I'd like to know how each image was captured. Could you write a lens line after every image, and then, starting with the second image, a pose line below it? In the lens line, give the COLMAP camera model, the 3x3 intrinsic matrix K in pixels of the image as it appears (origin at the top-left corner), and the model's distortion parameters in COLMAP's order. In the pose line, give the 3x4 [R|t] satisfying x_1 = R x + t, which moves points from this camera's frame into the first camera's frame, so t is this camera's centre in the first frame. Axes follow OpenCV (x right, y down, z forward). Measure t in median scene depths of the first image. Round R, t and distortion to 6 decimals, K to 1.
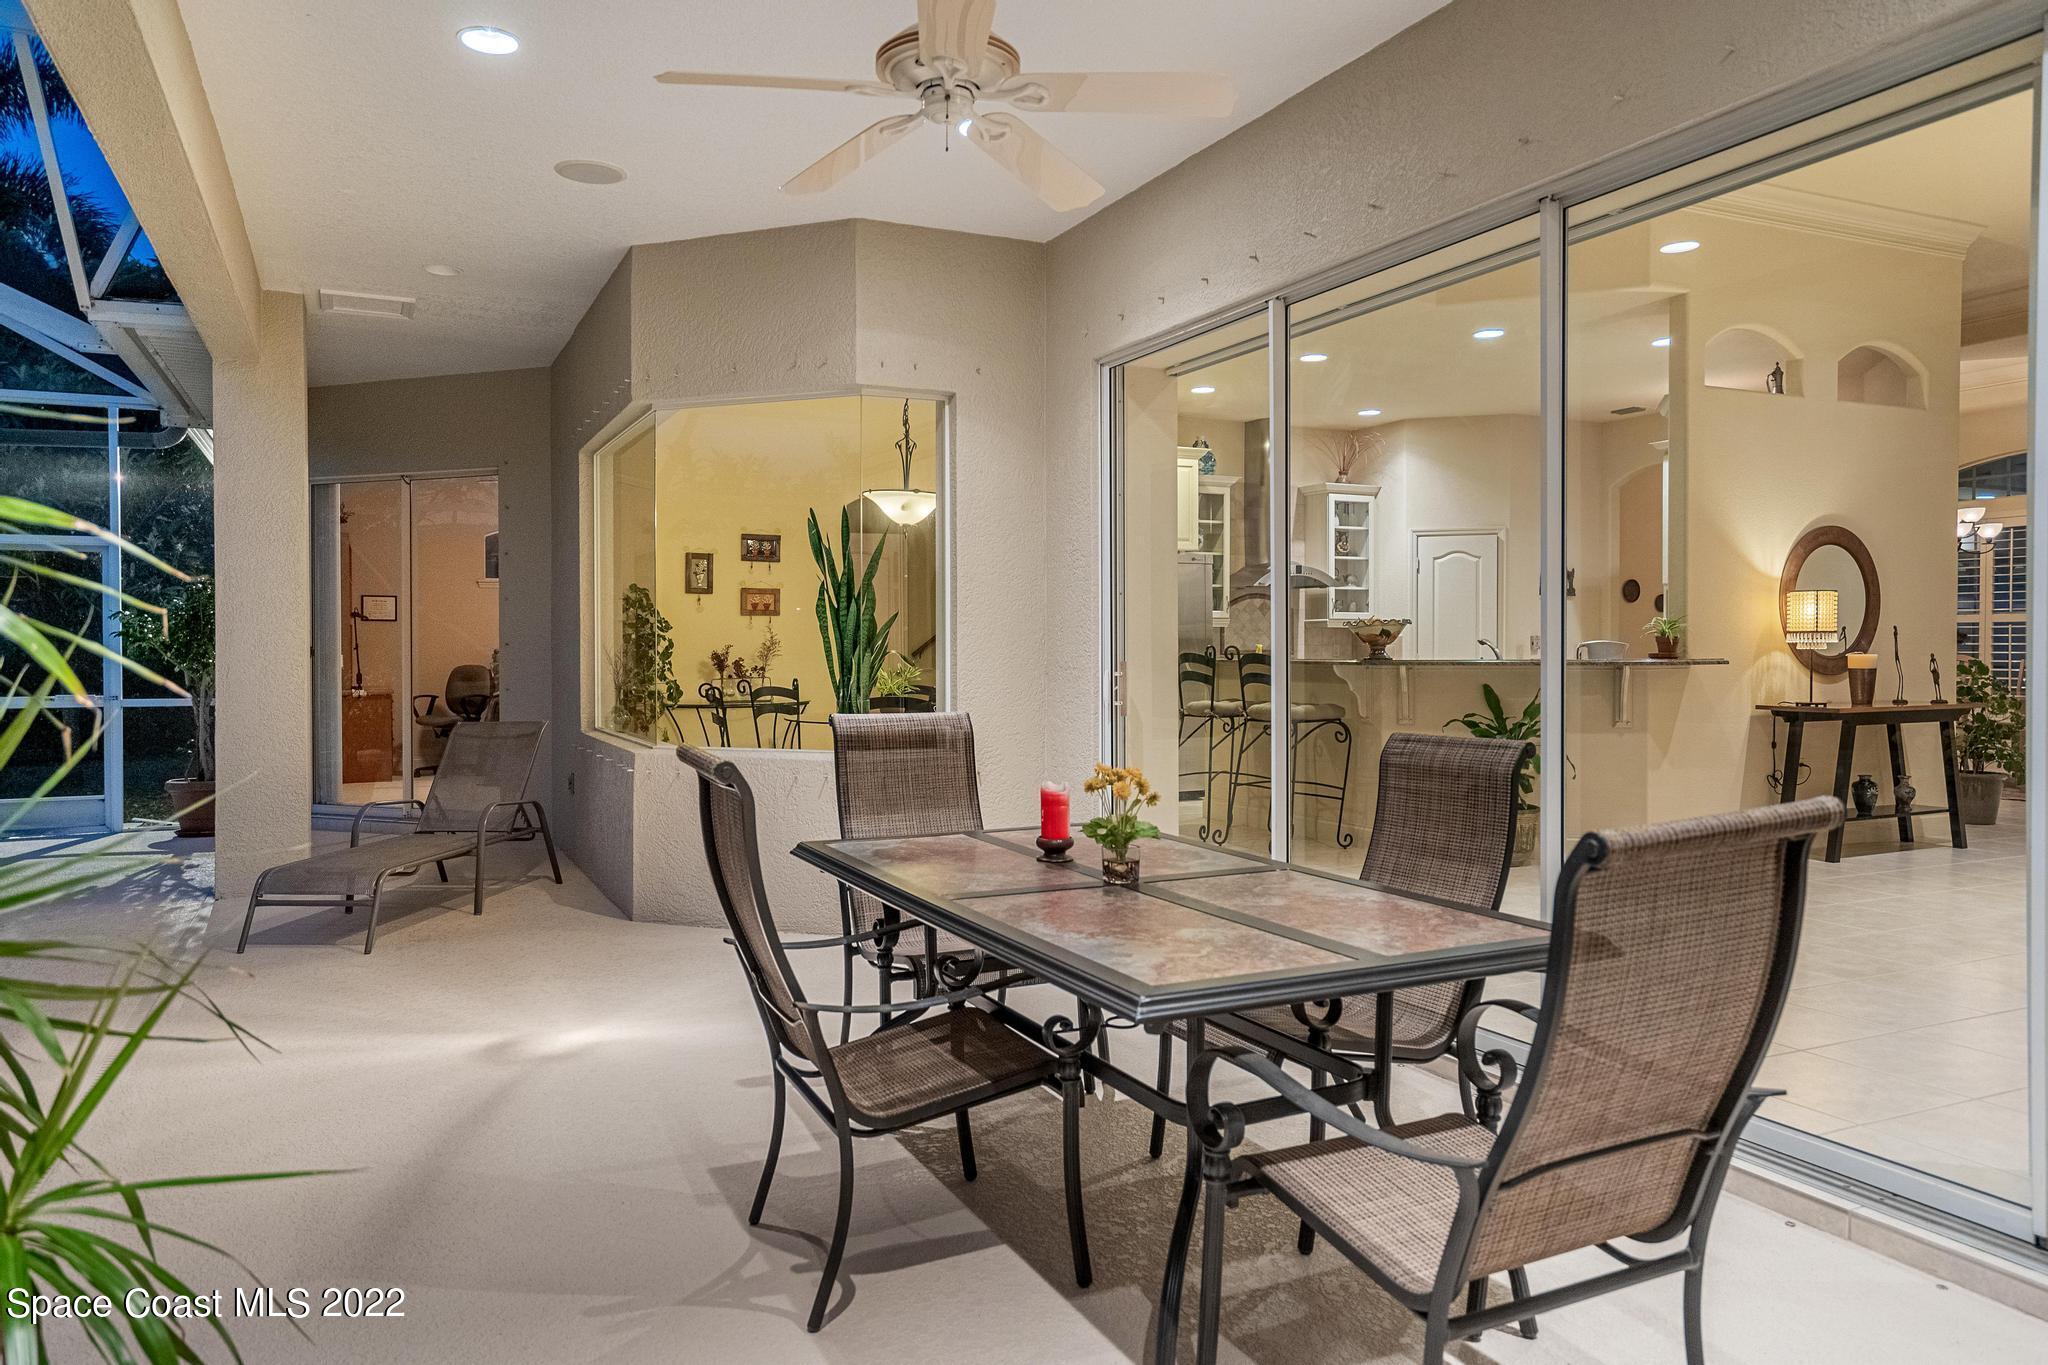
lens RADIAL K [[1413.6, 0, 1024.0], [0, 1413.6, 682.5], [0, 0, 1]] dist [0.056273, 0.000275]
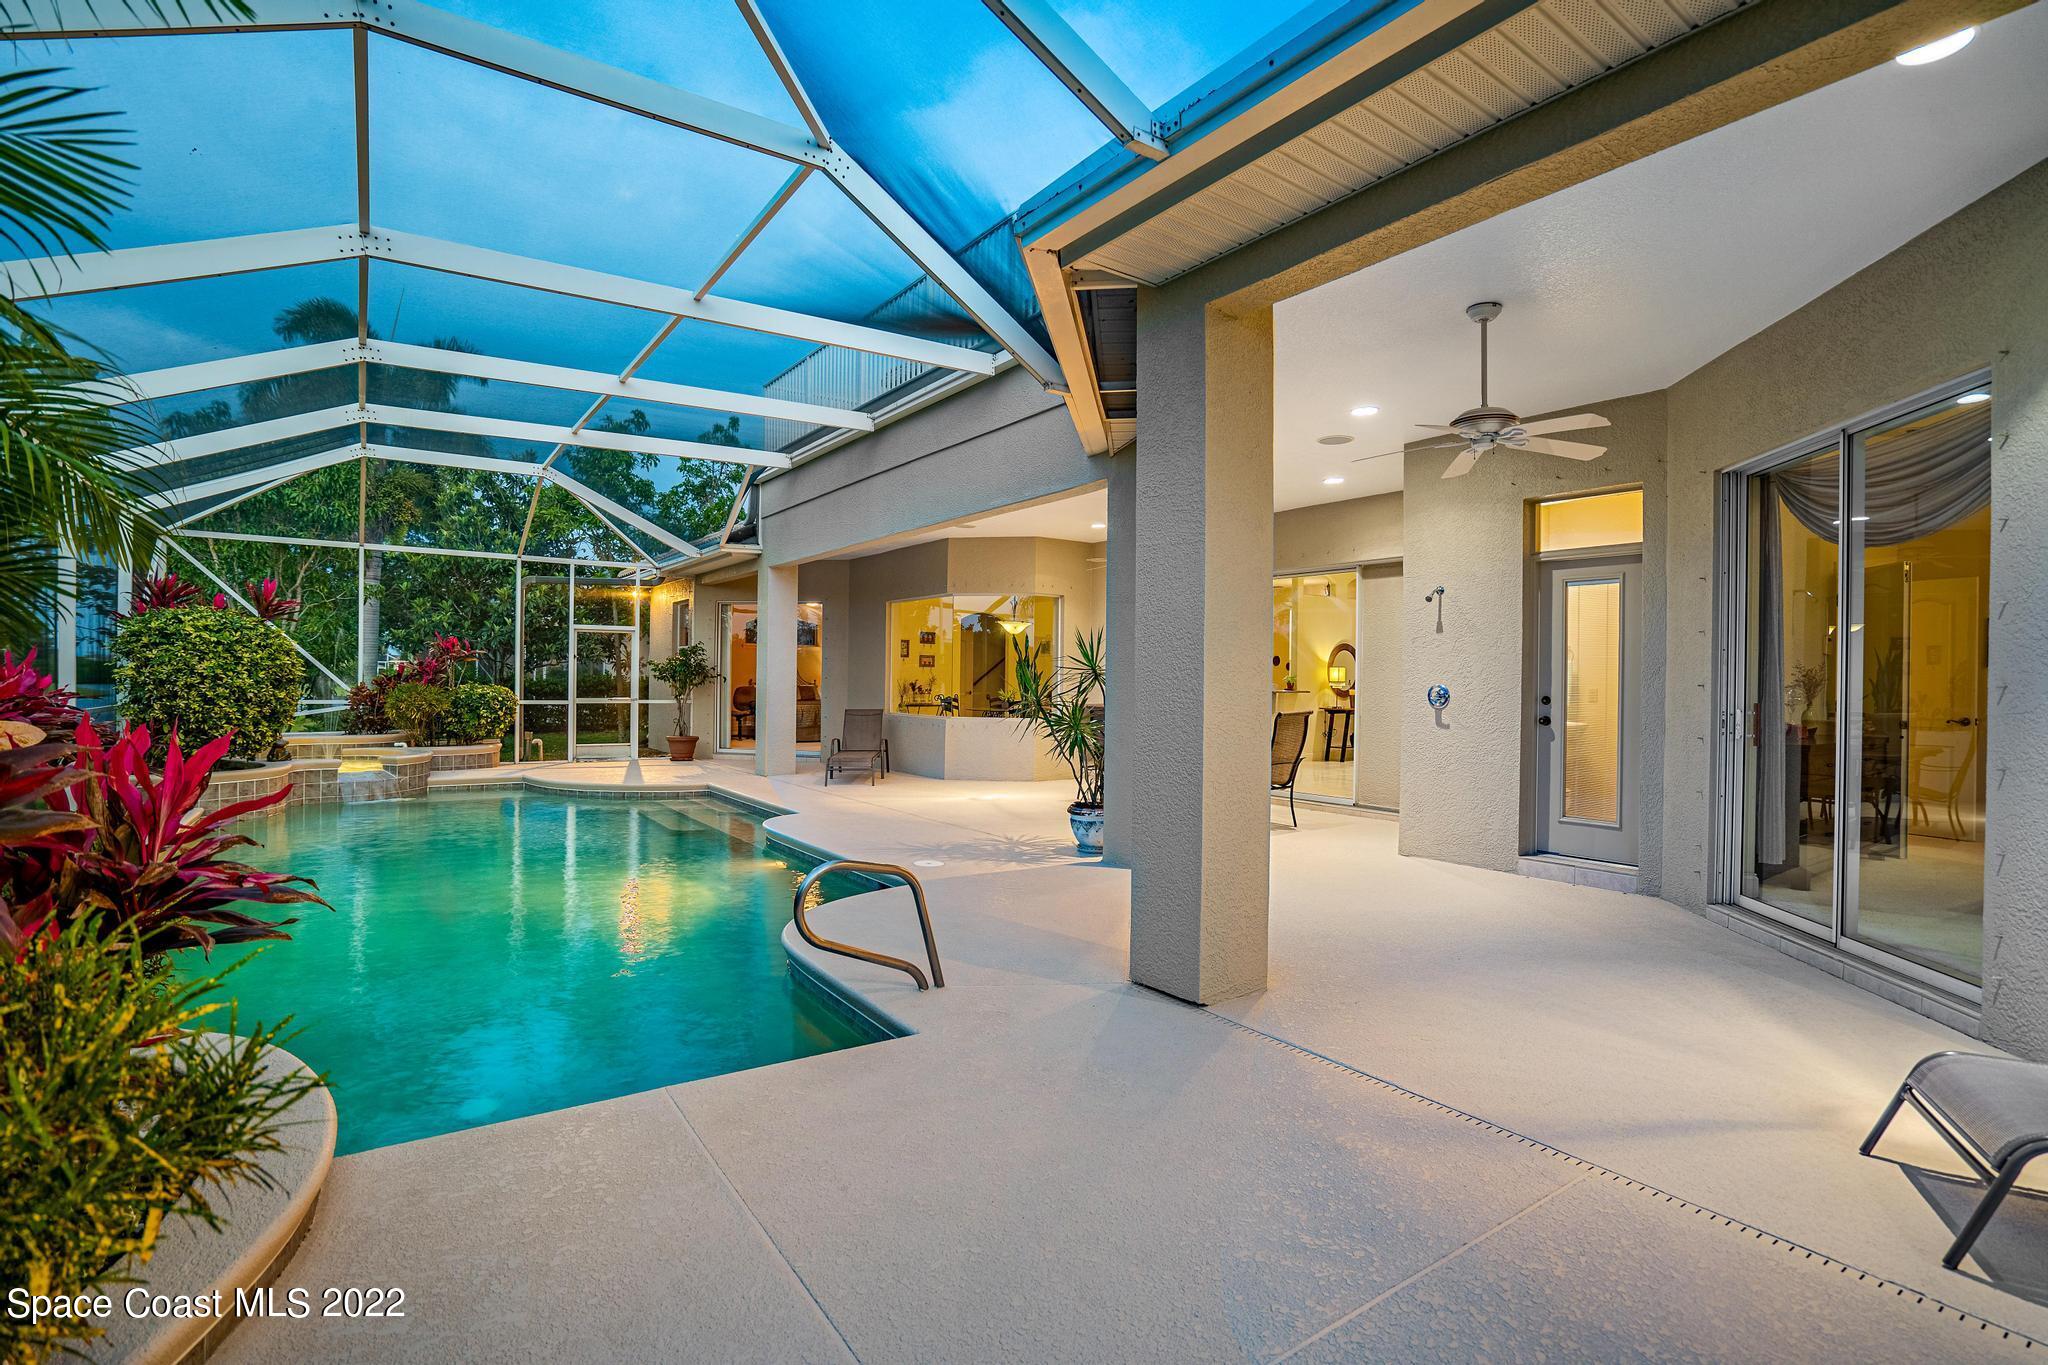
lens RADIAL K [[991.9, 0, 1024.0], [0, 991.9, 682.5], [0, 0, 1]] dist [-0.050426, 0.025819]
pose [[0.987368, 0.014420, 0.157783, -0.341099], [-0.011387, 0.999733, -0.020104, 0.011510], [-0.158031, 0.018054, 0.987269, -0.761969]]
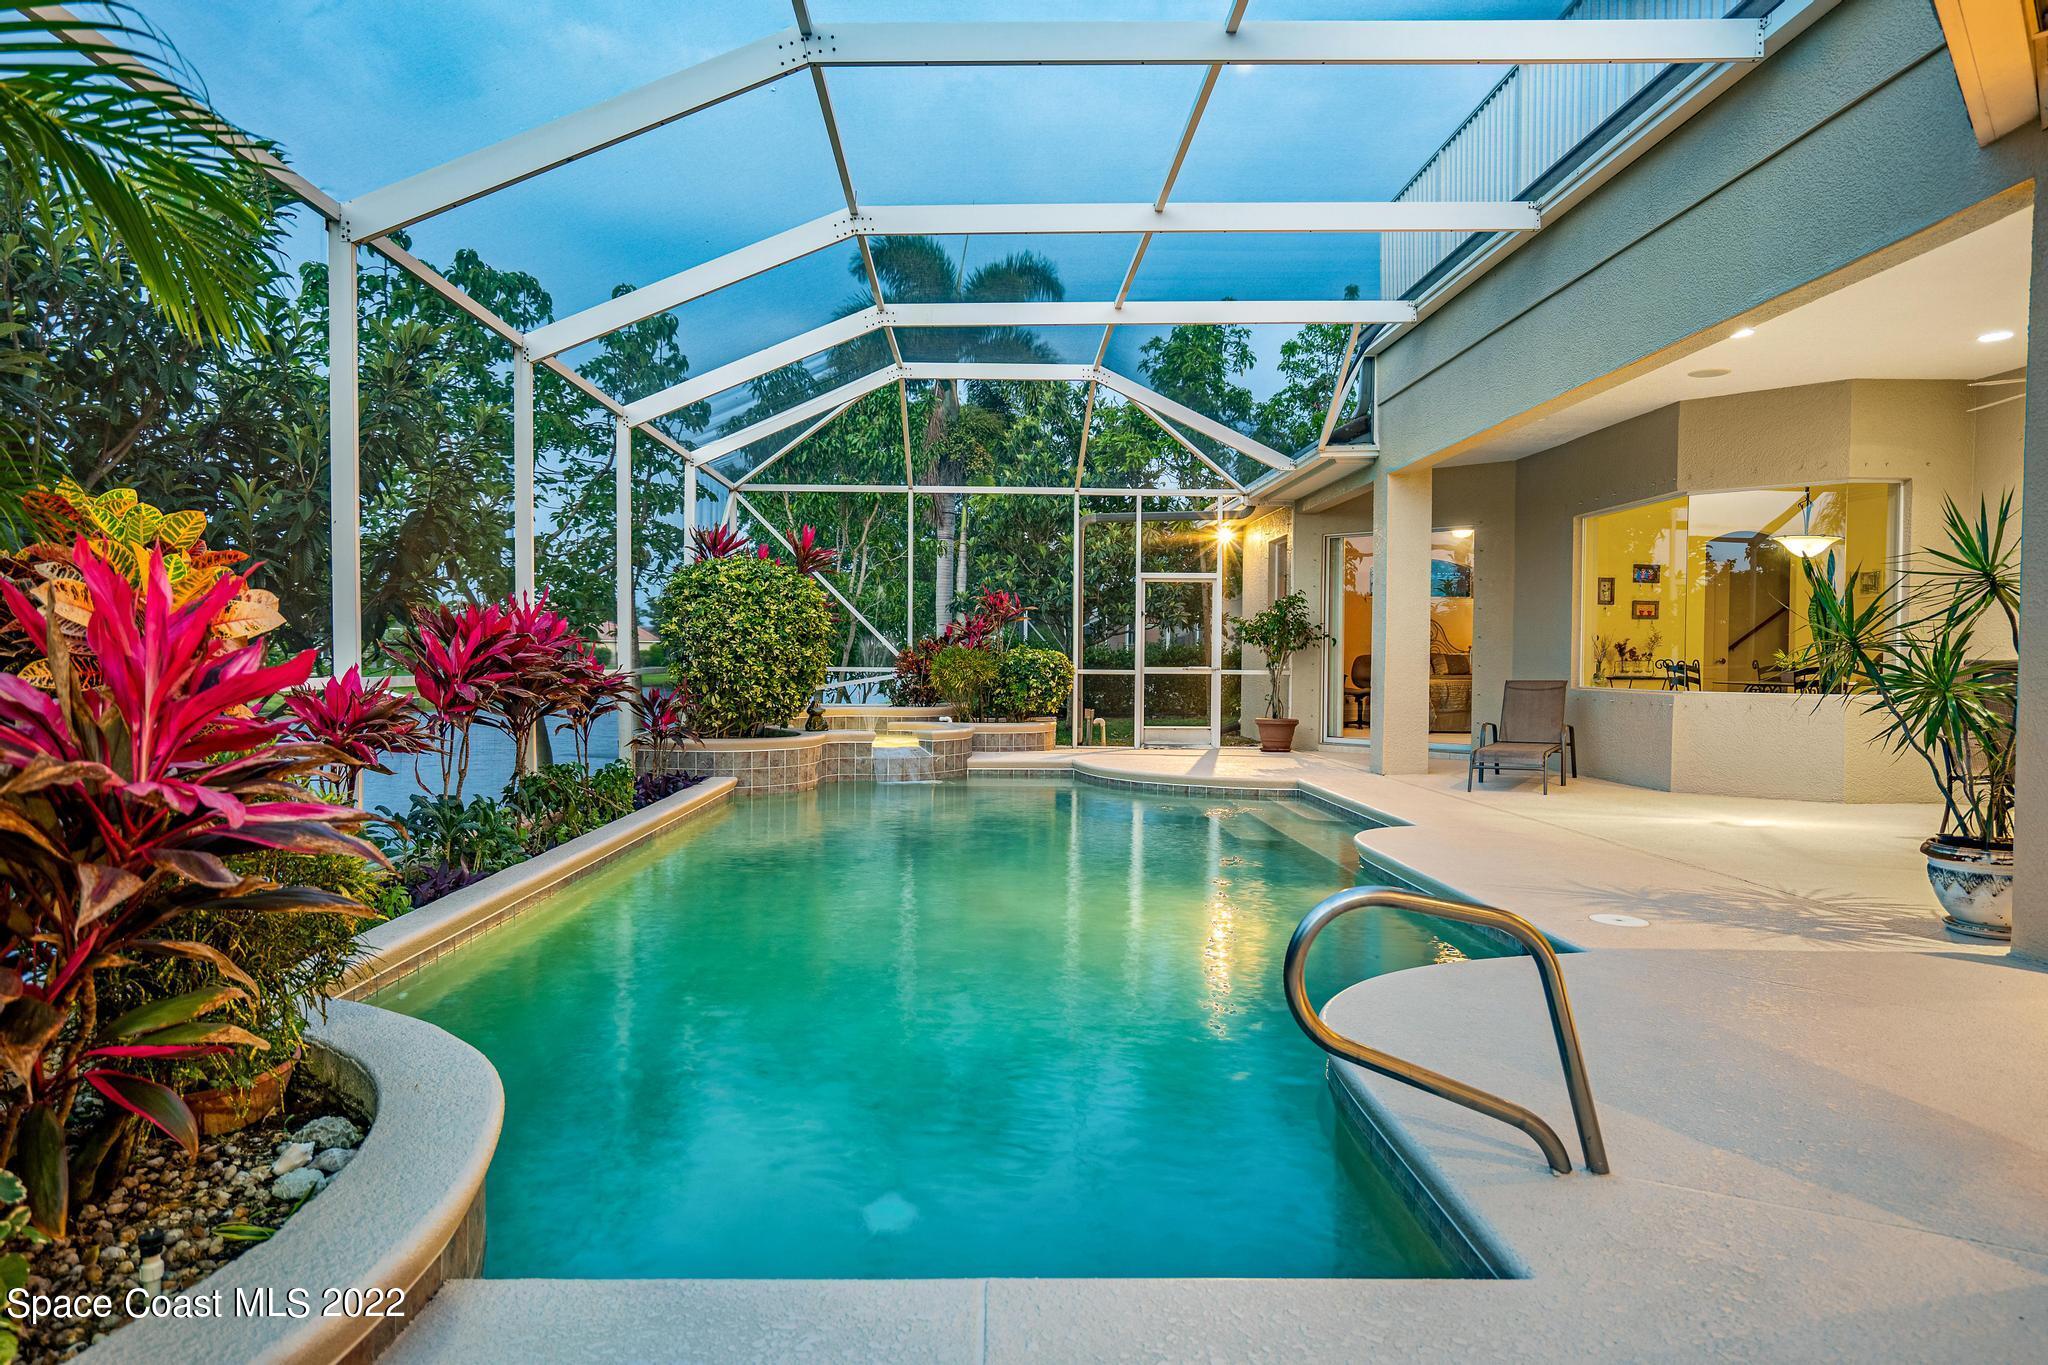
lens RADIAL K [[1271.0, 0, 980.6], [0, 1271.0, 682.3], [0, 0, 1]] dist [-0.043671, 0.044702]
pose [[0.906791, 0.018177, -0.421188, -0.311951], [-0.019913, 0.999802, 0.000277, 0.039668], [0.421110, 0.008136, 0.906973, -0.601635]]
